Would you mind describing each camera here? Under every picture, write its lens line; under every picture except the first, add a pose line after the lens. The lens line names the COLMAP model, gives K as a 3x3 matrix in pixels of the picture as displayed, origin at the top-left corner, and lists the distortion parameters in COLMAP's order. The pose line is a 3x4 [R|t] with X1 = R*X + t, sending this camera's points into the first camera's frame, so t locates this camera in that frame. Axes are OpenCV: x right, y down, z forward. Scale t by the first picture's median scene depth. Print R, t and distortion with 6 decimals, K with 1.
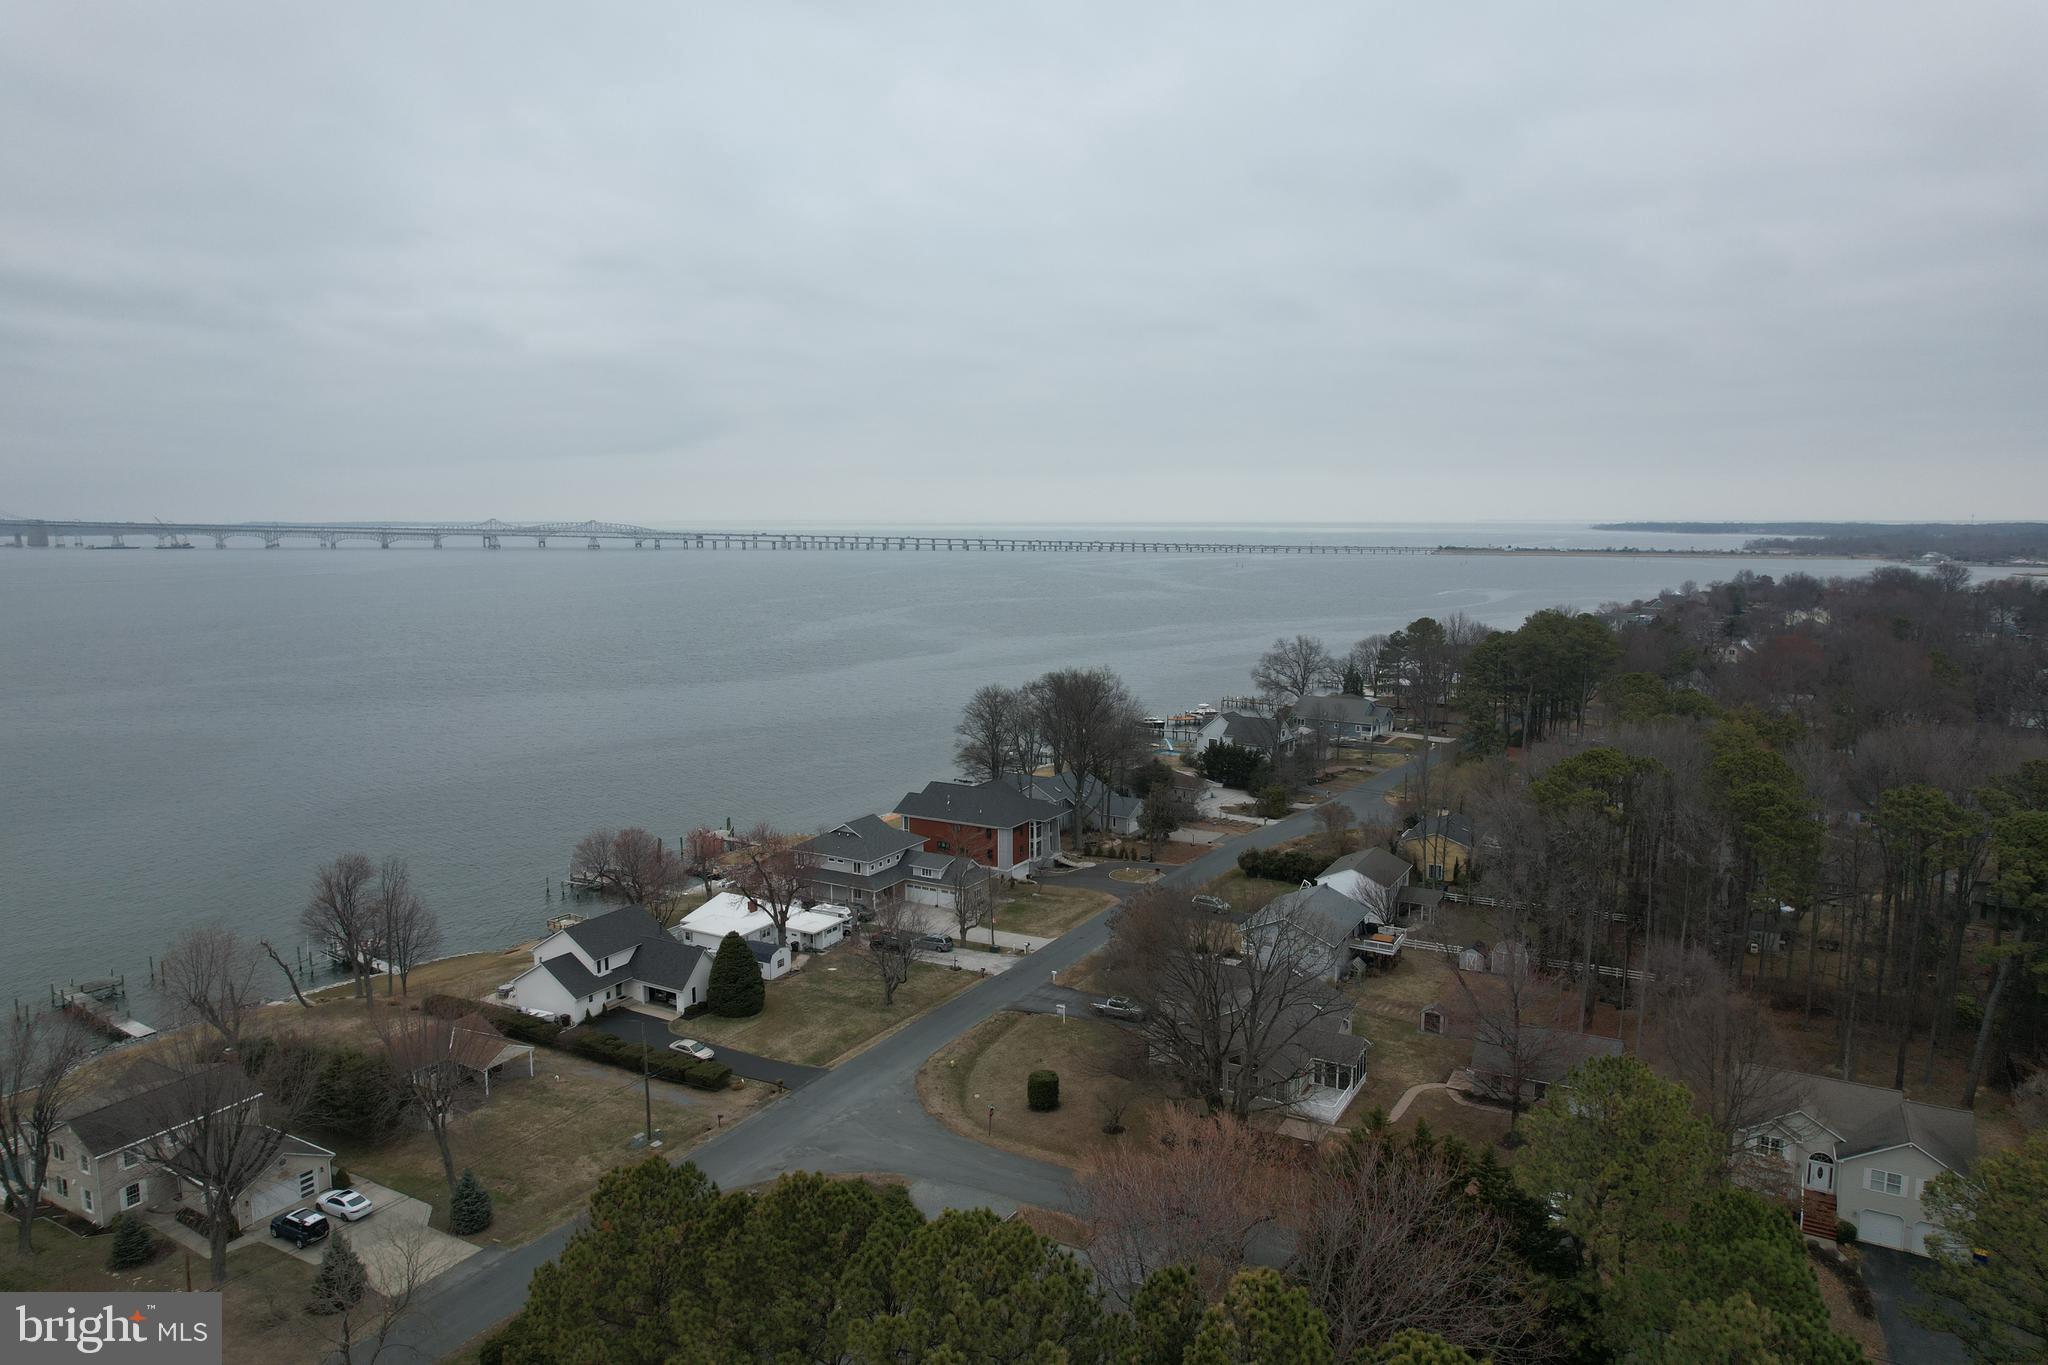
lens RADIAL K [[1308.4, 0, 1033.6], [0, 1308.4, 690.6], [0, 0, 1]] dist [-0.070012, 0.053750]
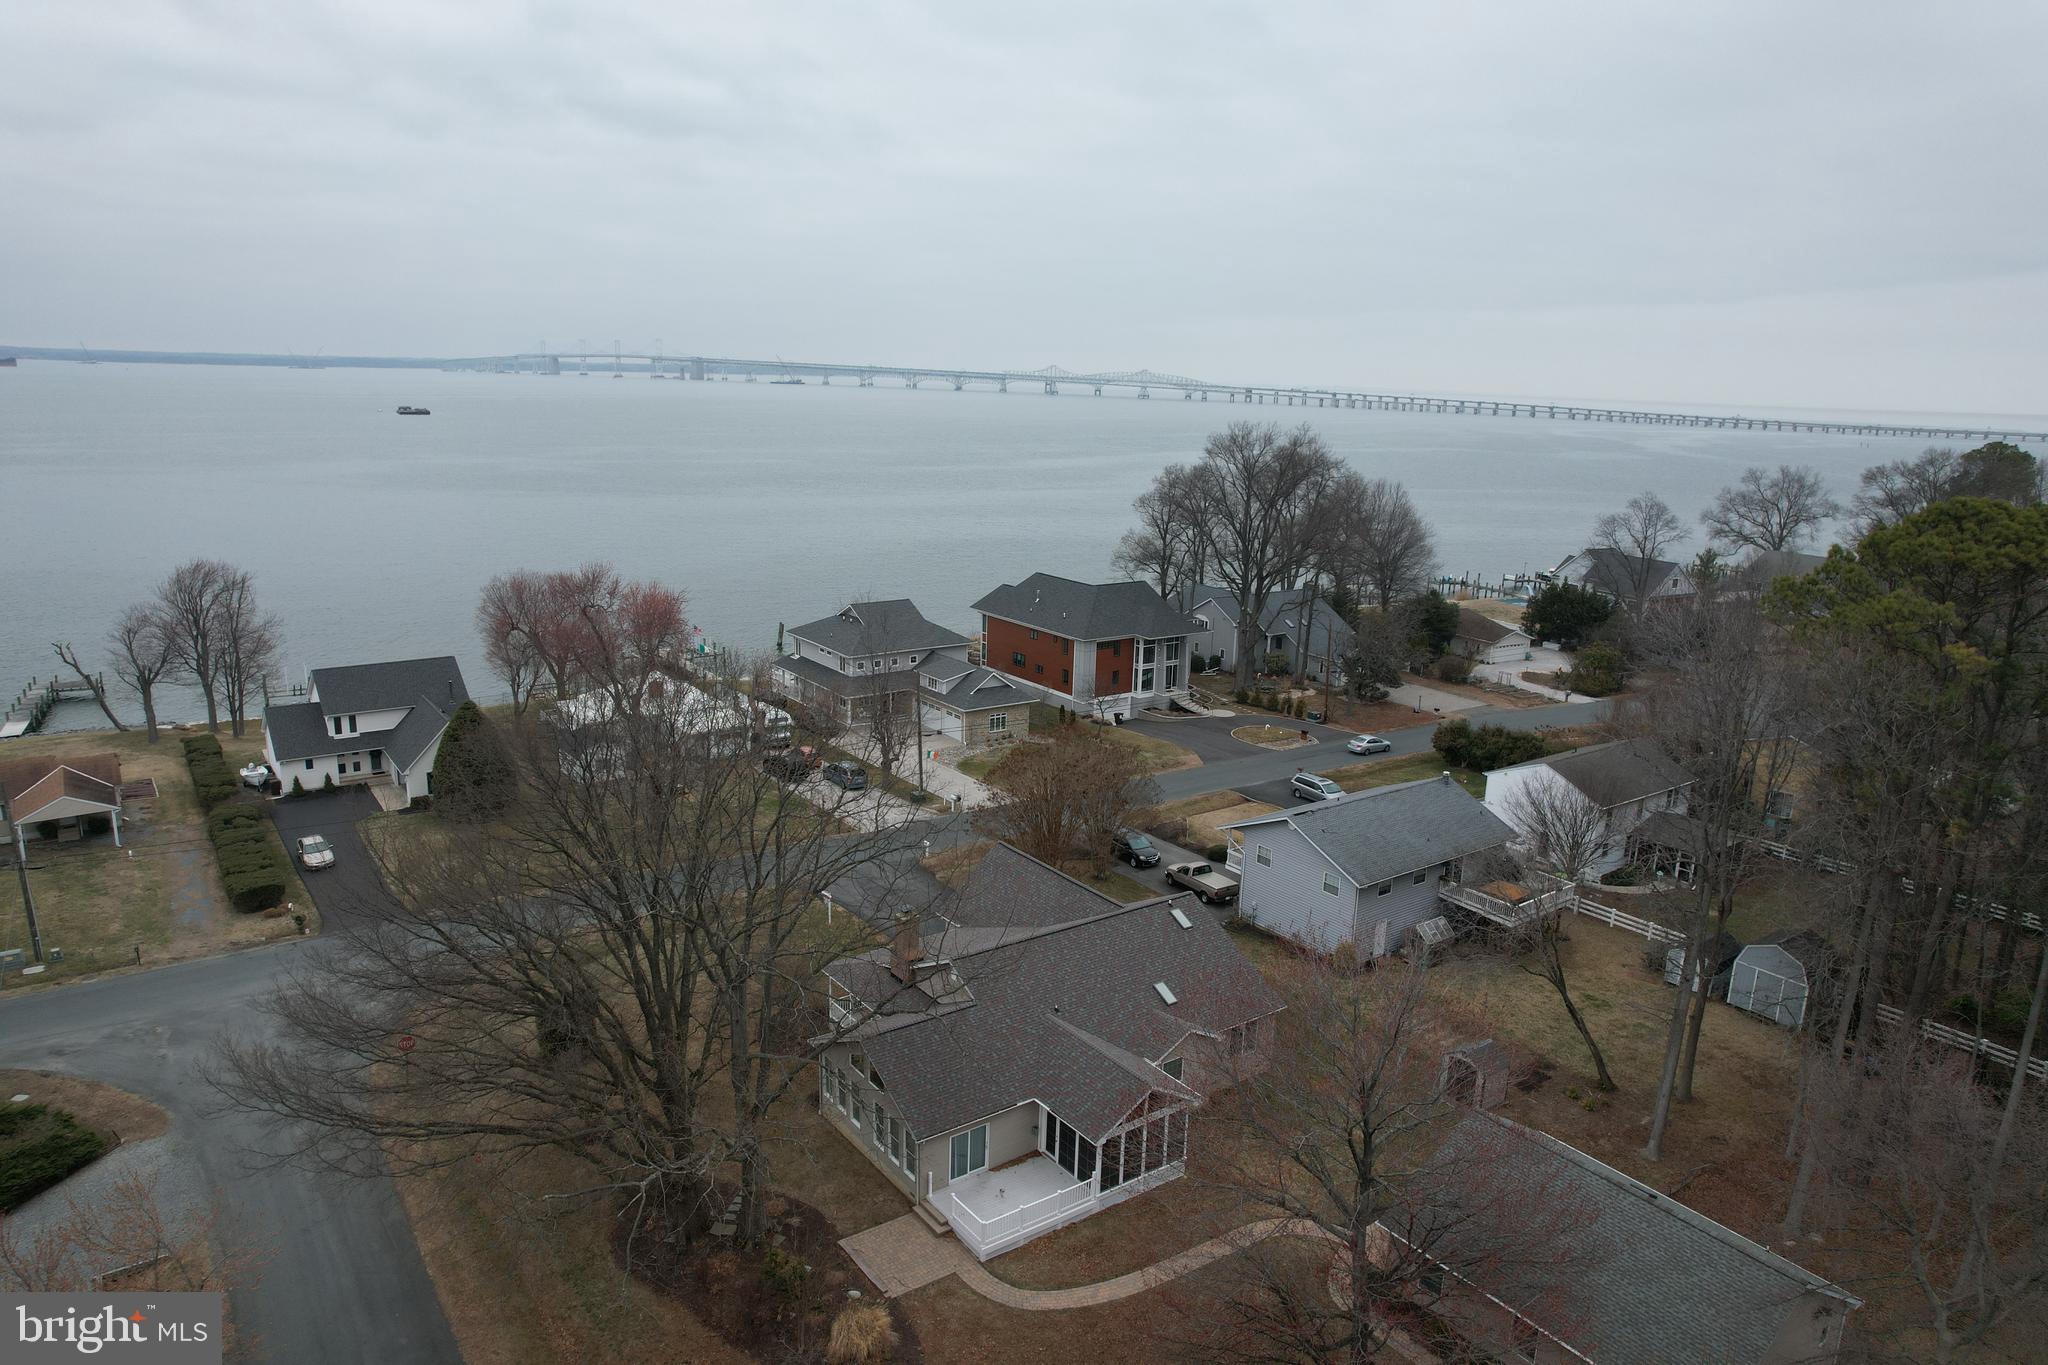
lens RADIAL K [[1308.4, 0, 1020.7], [0, 1308.4, 675.4], [0, 0, 1]] dist [-0.070012, 0.053750]
pose [[0.903090, 0.122169, -0.411709, 0.224326], [-0.085314, 0.990612, 0.106812, 0.050611], [0.420893, -0.061336, 0.905034, 0.348311]]
